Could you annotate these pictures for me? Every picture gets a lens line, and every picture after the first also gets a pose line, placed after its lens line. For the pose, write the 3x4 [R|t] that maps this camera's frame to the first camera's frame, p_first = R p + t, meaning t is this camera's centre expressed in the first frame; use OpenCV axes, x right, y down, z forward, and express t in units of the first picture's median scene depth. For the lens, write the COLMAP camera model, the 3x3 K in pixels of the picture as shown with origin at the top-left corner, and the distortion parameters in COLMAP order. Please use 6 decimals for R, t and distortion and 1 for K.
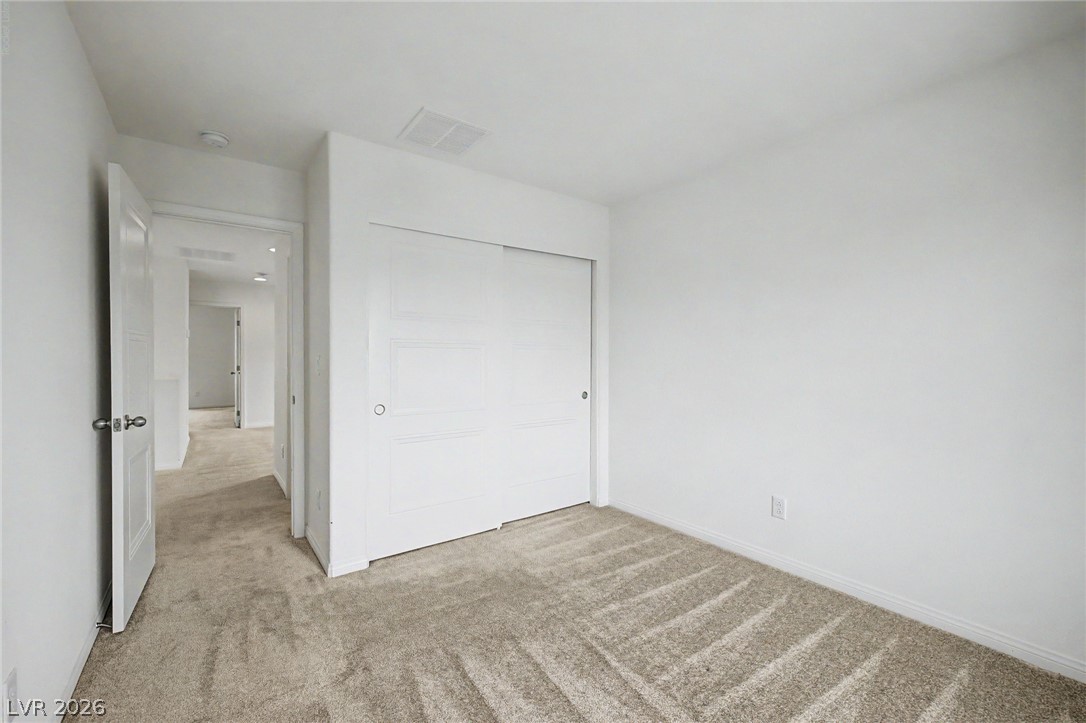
lens RADIAL K [[459.9, 0, 540.7], [0, 459.9, 361.8], [0, 0, 1]] dist [0.004588, 0.000348]
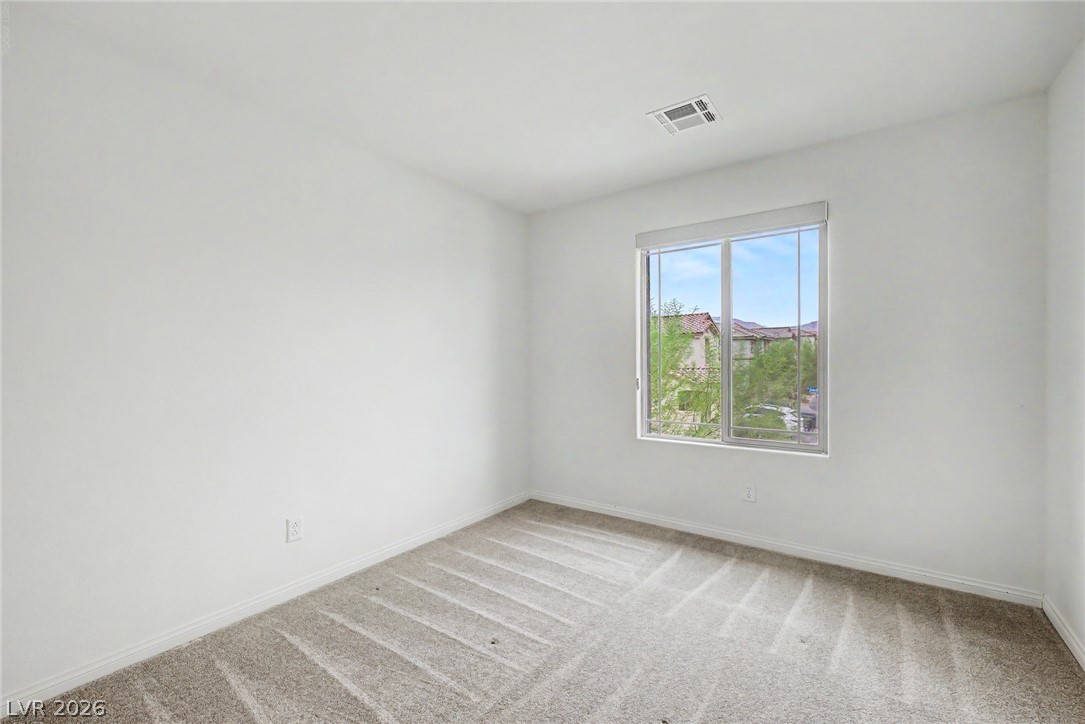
lens RADIAL K [[459.5, 0, 540.2], [0, 459.5, 362.3], [0, 0, 1]] dist [0.004588, 0.000348]
pose [[-0.326989, -0.005661, 0.945011, -0.452234], [0.002455, 0.999974, 0.006840, -0.011427], [-0.945025, 0.004556, -0.326966, 0.781276]]
